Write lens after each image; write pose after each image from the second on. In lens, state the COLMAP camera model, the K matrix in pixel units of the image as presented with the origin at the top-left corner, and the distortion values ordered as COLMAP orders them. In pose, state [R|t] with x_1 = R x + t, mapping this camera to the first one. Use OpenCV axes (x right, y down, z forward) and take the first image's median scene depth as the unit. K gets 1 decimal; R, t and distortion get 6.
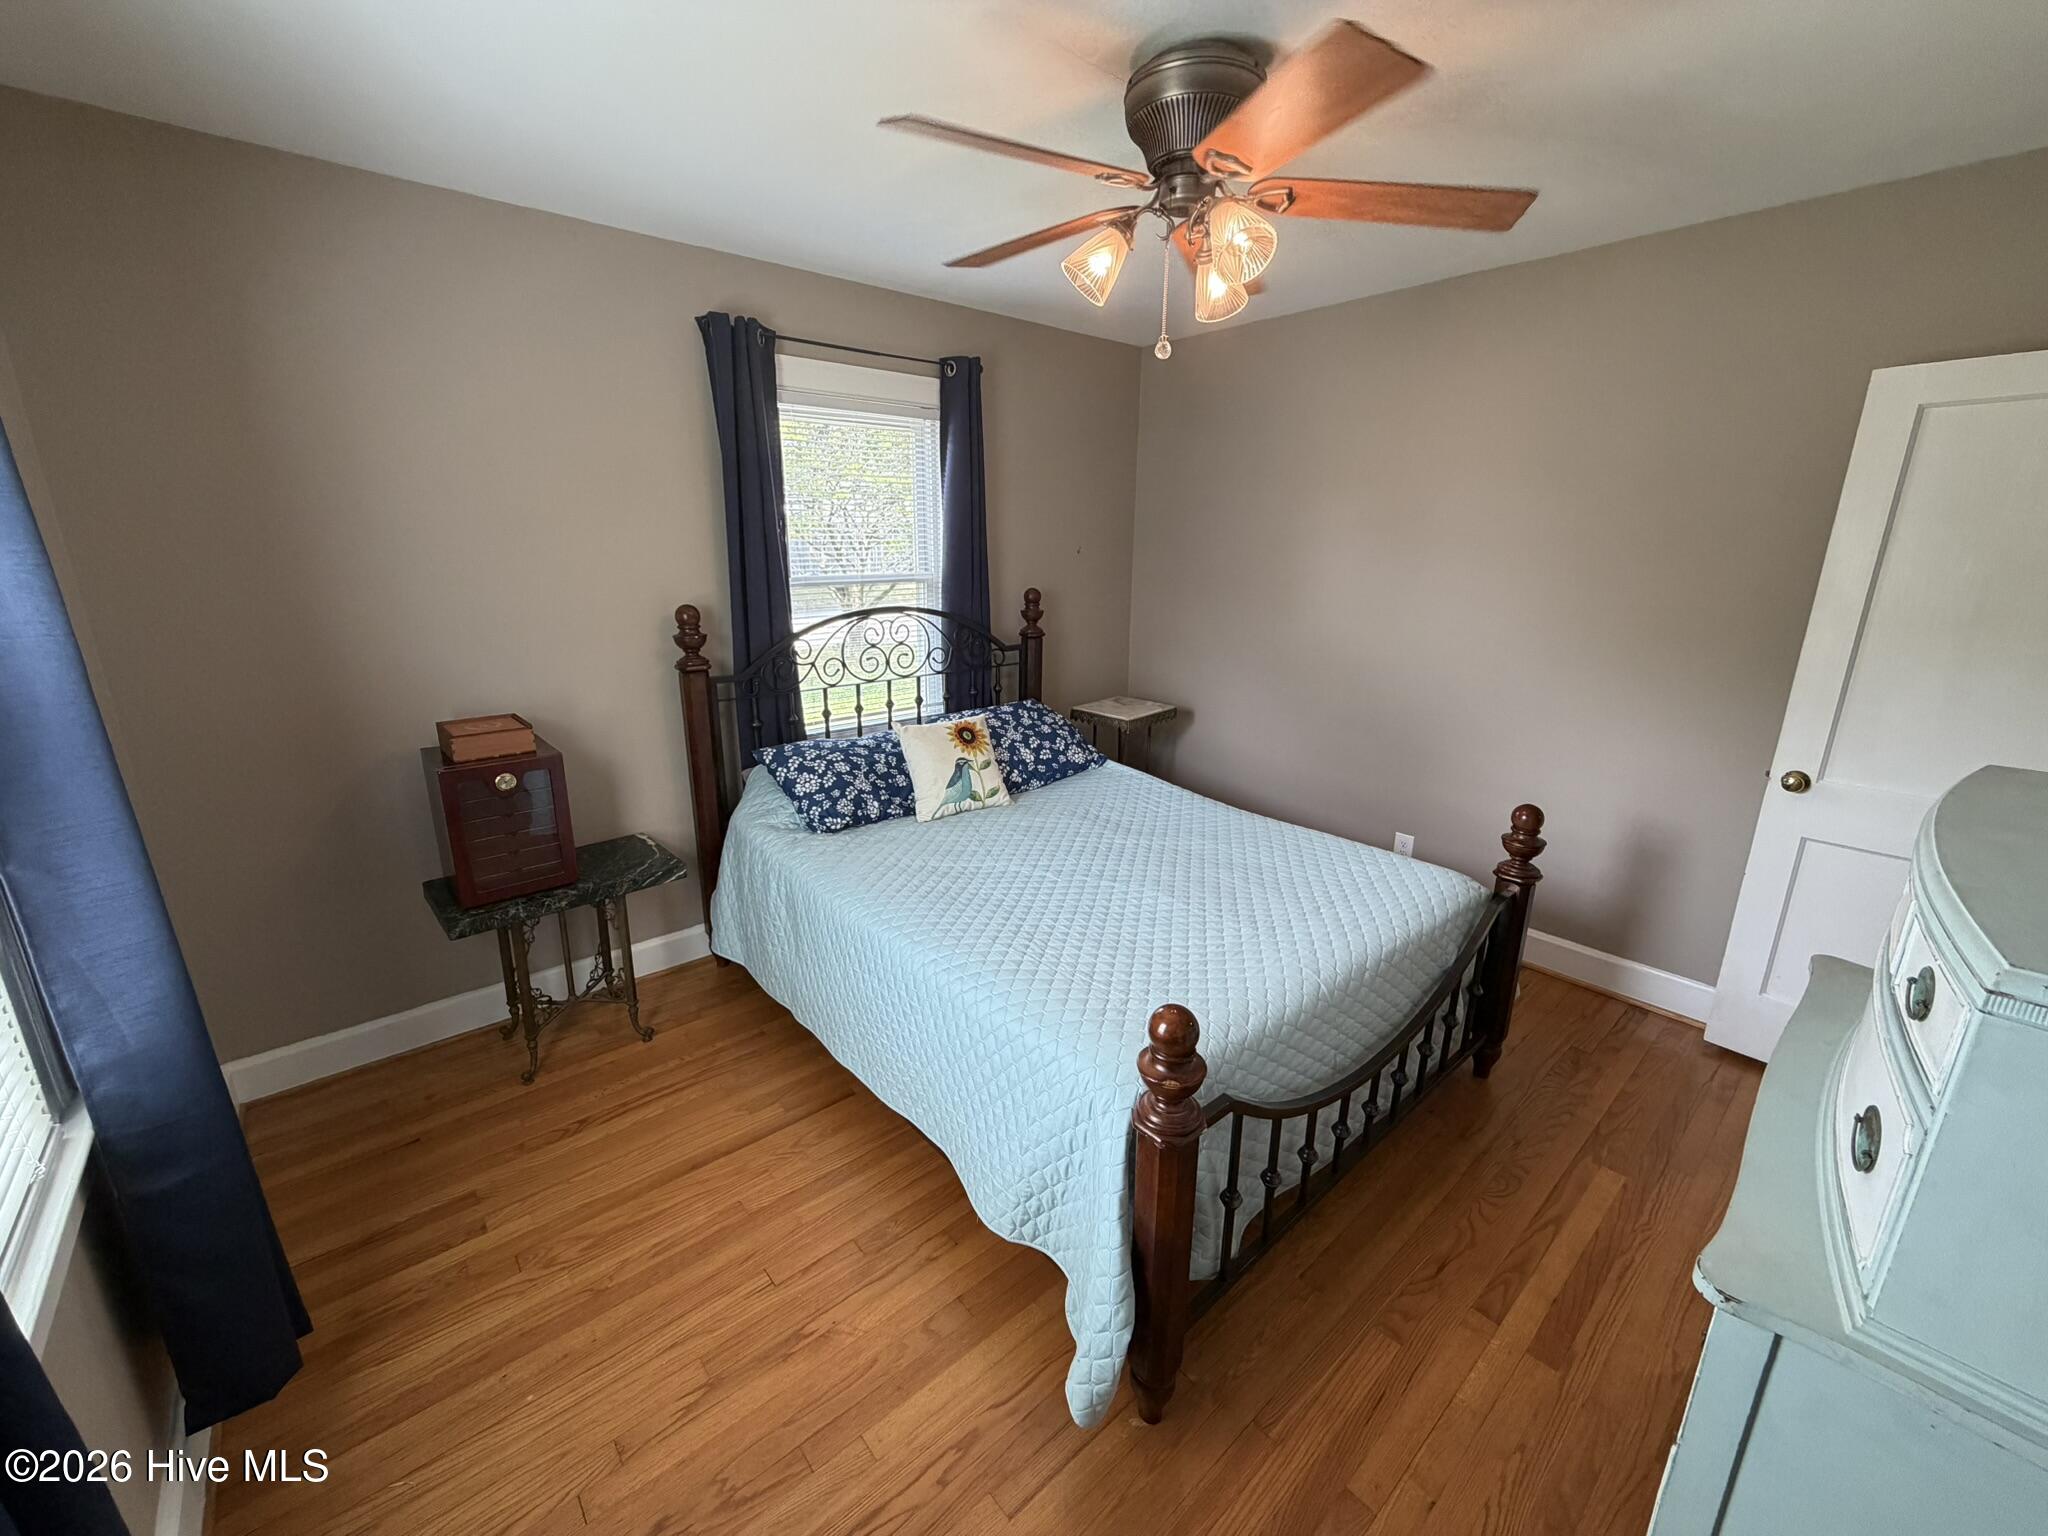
lens RADIAL K [[820.2, 0, 1018.0], [0, 820.2, 767.9], [0, 0, 1]] dist [0.001923, -0.000125]
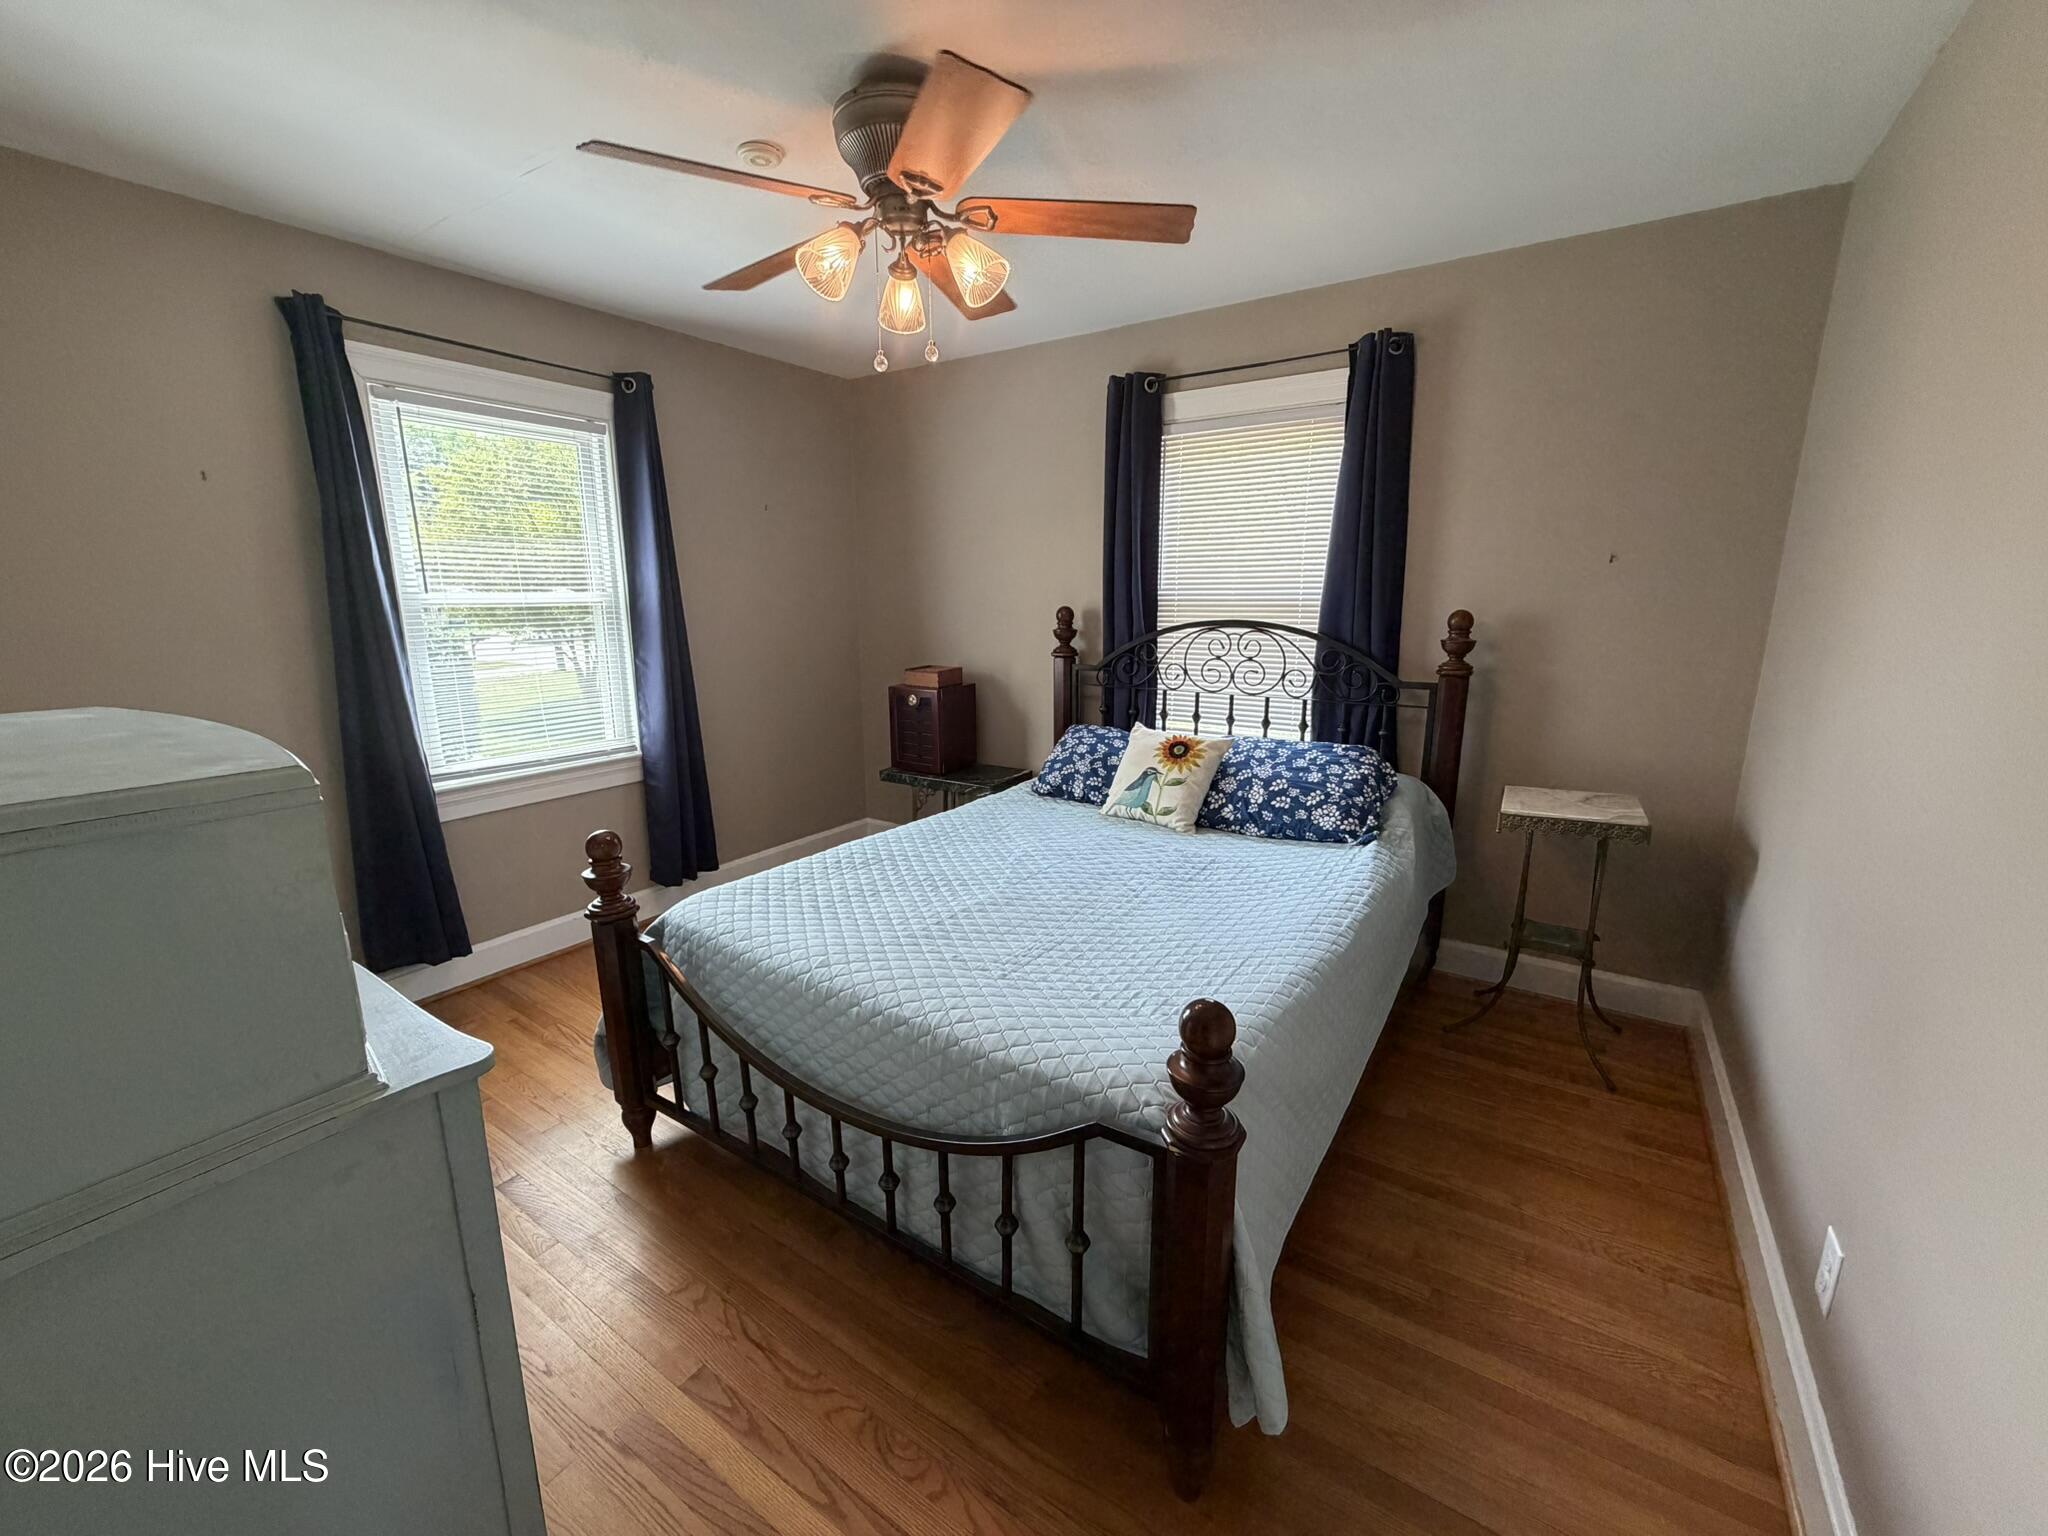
lens RADIAL K [[820.2, 0, 1021.7], [0, 820.2, 763.6], [0, 0, 1]] dist [0.001923, -0.000125]
pose [[0.257151, 0.199664, -0.945520, 0.751629], [-0.252666, 0.958280, 0.133641, -0.099636], [0.932756, 0.204535, 0.296870, 0.509862]]
